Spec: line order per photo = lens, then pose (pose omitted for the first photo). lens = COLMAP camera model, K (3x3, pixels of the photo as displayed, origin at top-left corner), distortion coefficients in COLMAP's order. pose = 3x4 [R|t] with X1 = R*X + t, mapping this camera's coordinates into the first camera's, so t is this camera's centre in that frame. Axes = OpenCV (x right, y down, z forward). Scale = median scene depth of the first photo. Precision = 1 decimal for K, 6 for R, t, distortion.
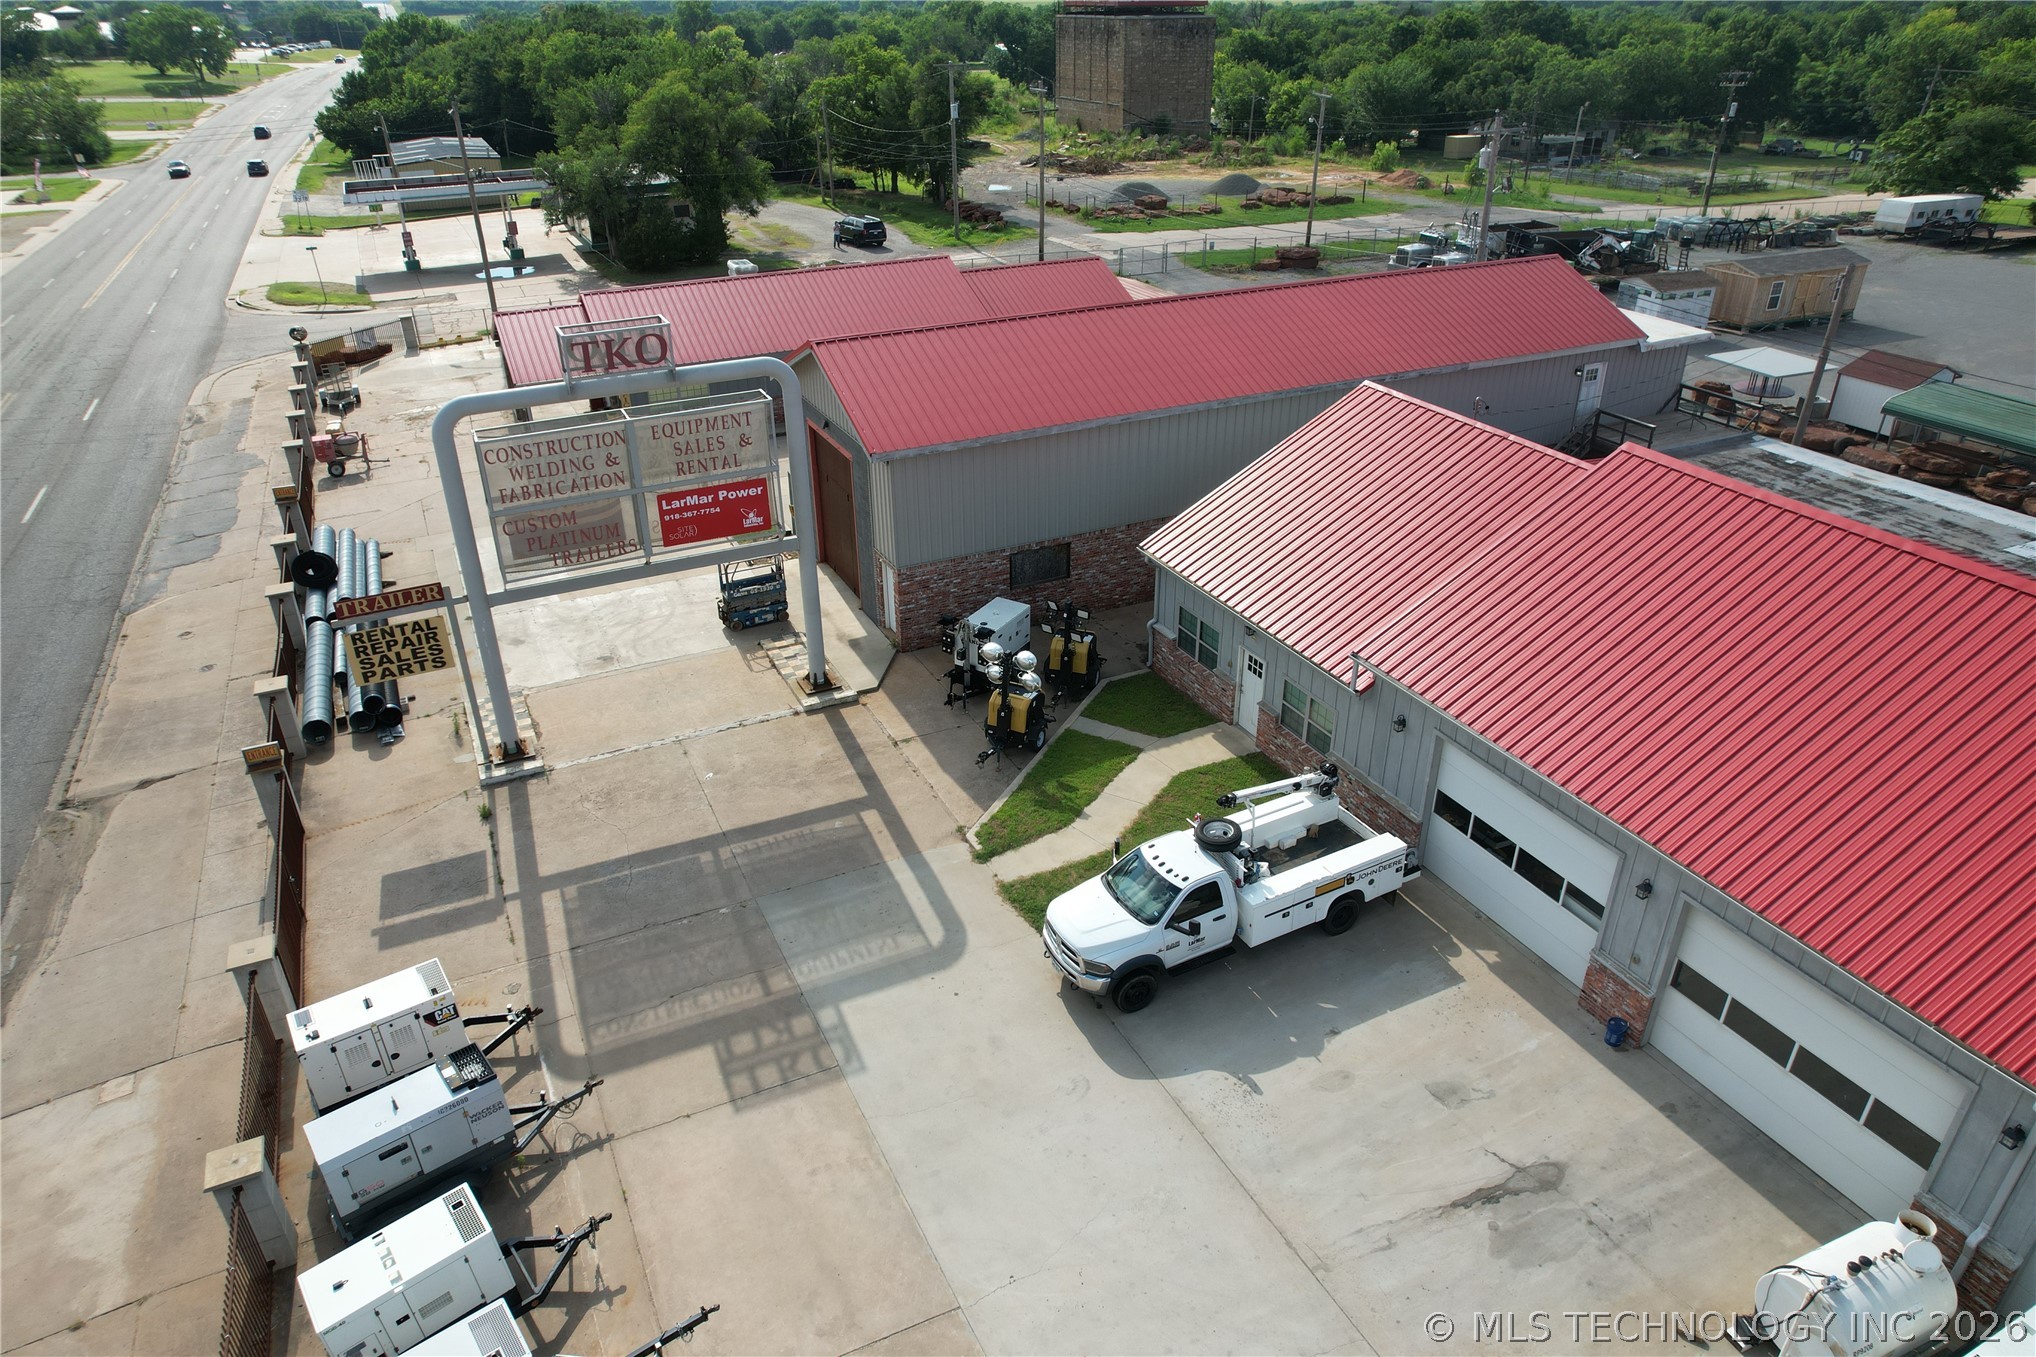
lens RADIAL K [[1299.8, 0, 1011.0], [0, 1299.8, 691.3], [0, 0, 1]] dist [-0.085034, 0.080563]
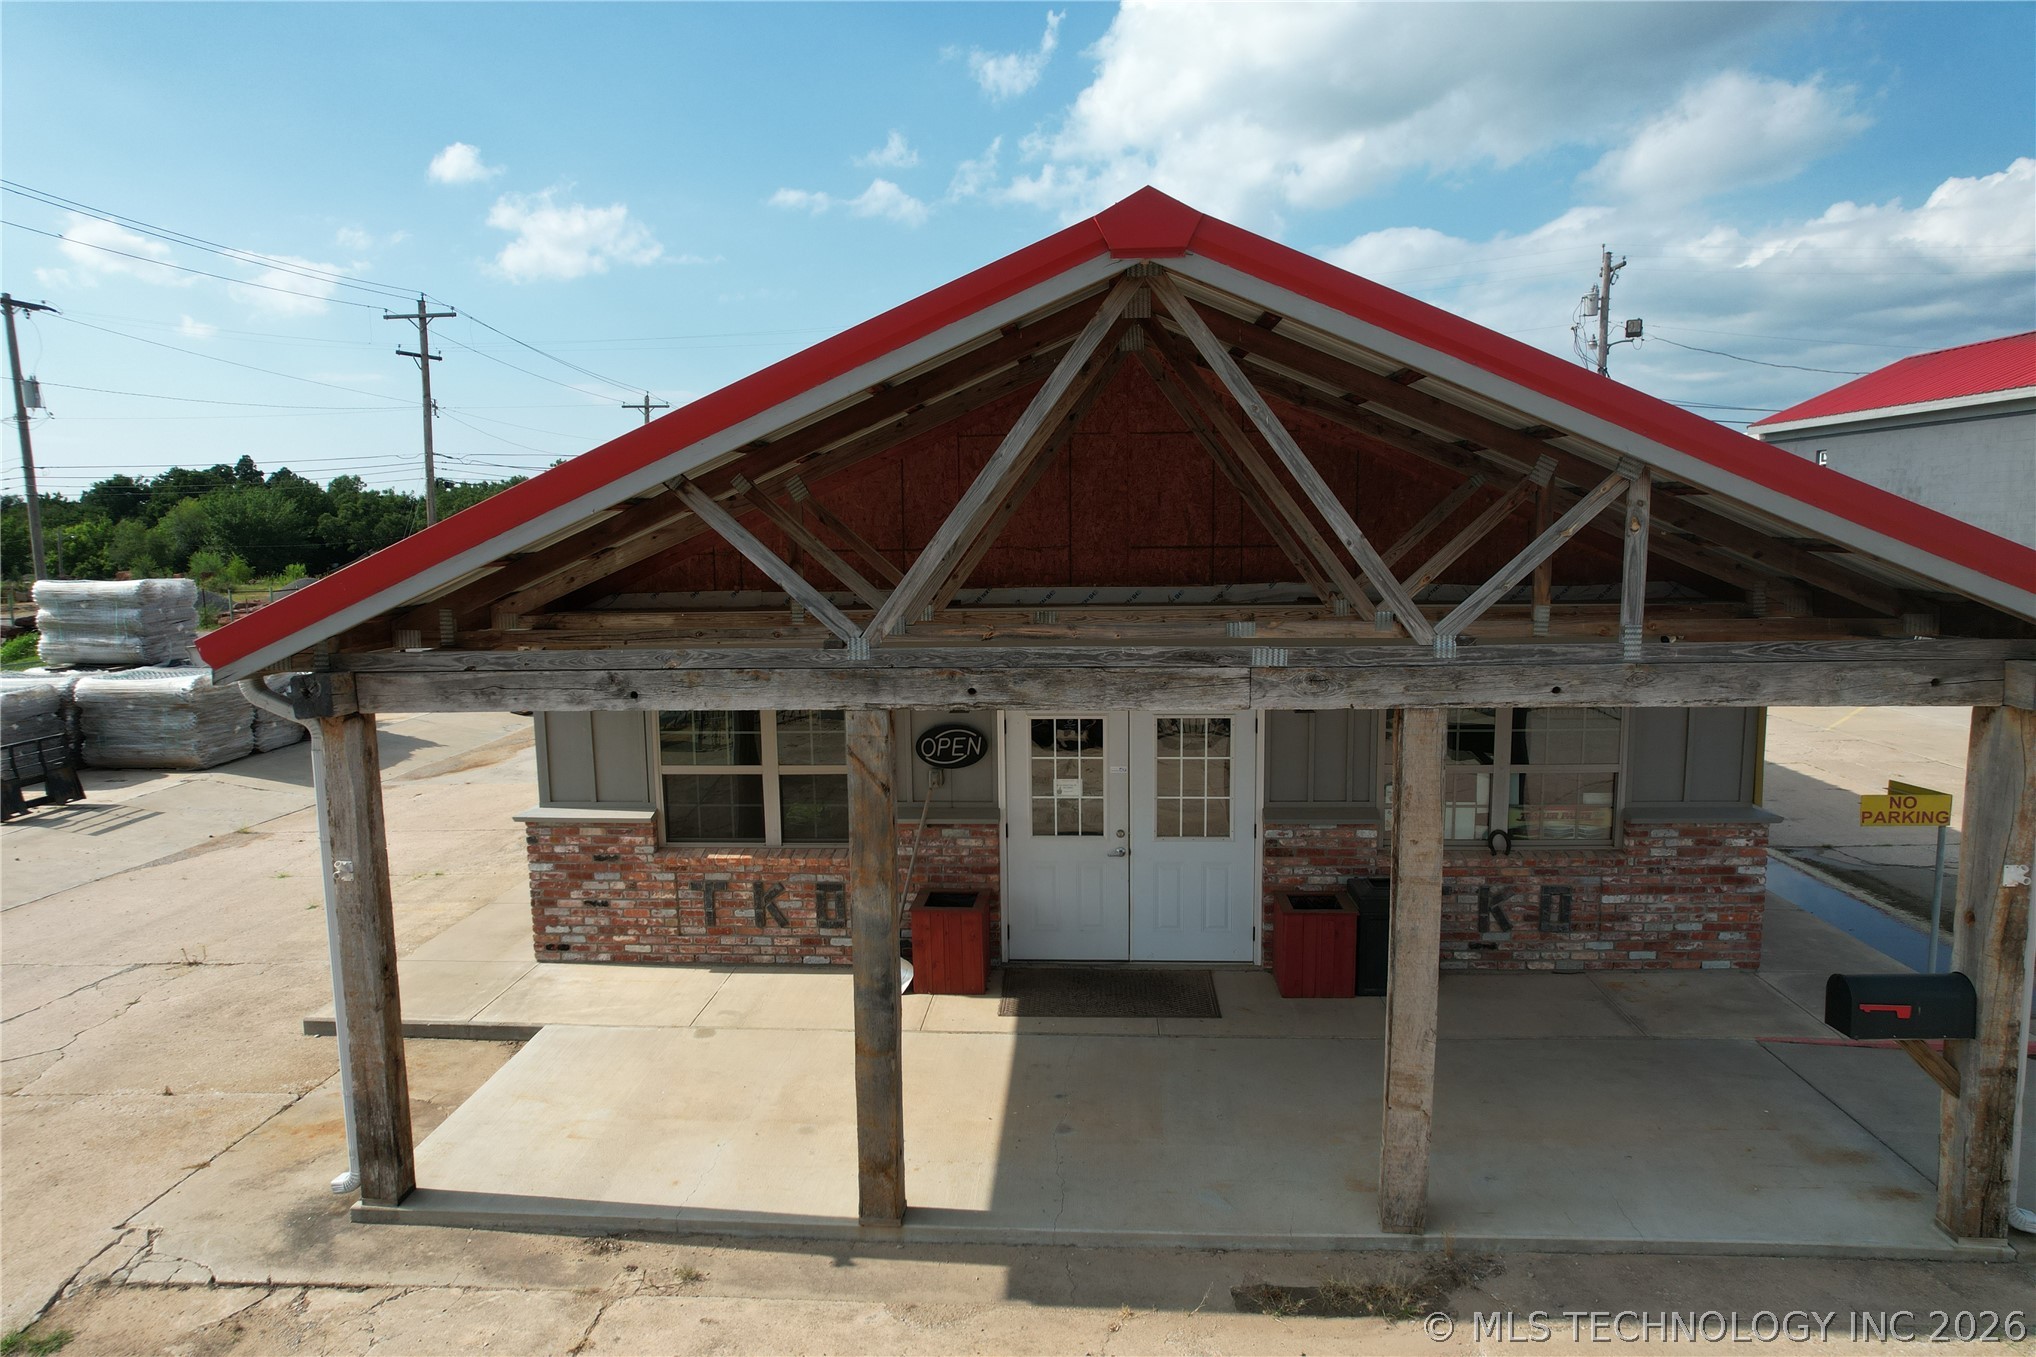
lens RADIAL K [[1302.1, 0, 1006.4], [0, 1302.1, 690.4], [0, 0, 1]] dist [-0.108949, 0.108172]
pose [[0.488966, -0.110887, 0.865226, -0.728018], [0.429702, 0.893811, -0.128288, -0.361500], [-0.759123, 0.434518, 0.484692, 1.405275]]
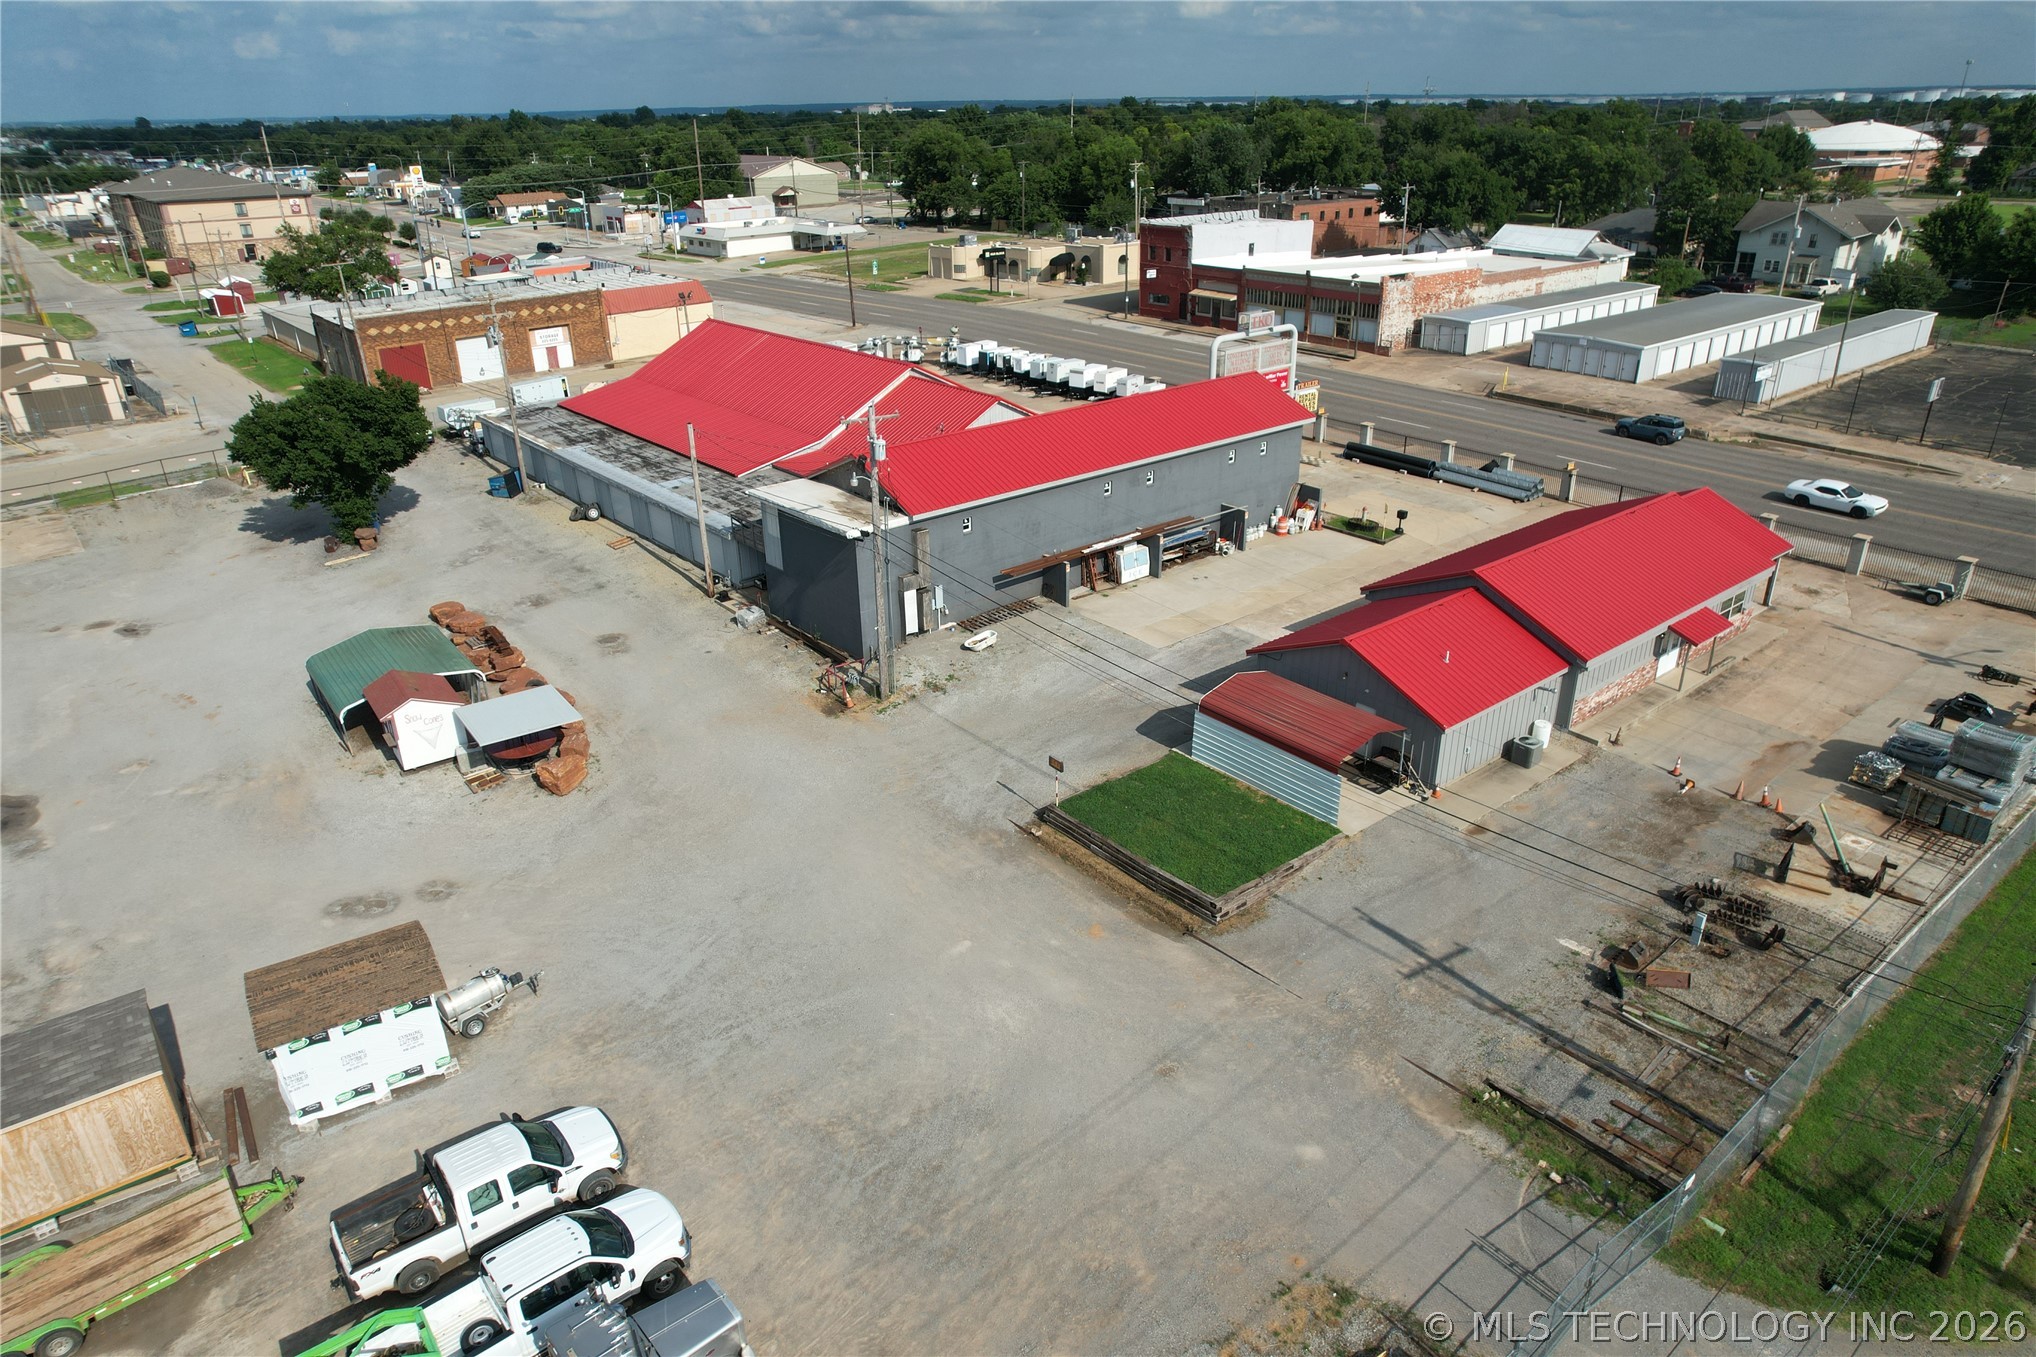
lens RADIAL K [[1299.8, 0, 1011.0], [0, 1299.8, 691.3], [0, 0, 1]] dist [-0.085034, 0.080563]
pose [[-0.970529, 0.126276, -0.205250, 0.703353], [-0.090334, 0.598977, 0.795655, -1.536065], [0.223413, 0.790747, -0.569918, 2.422959]]
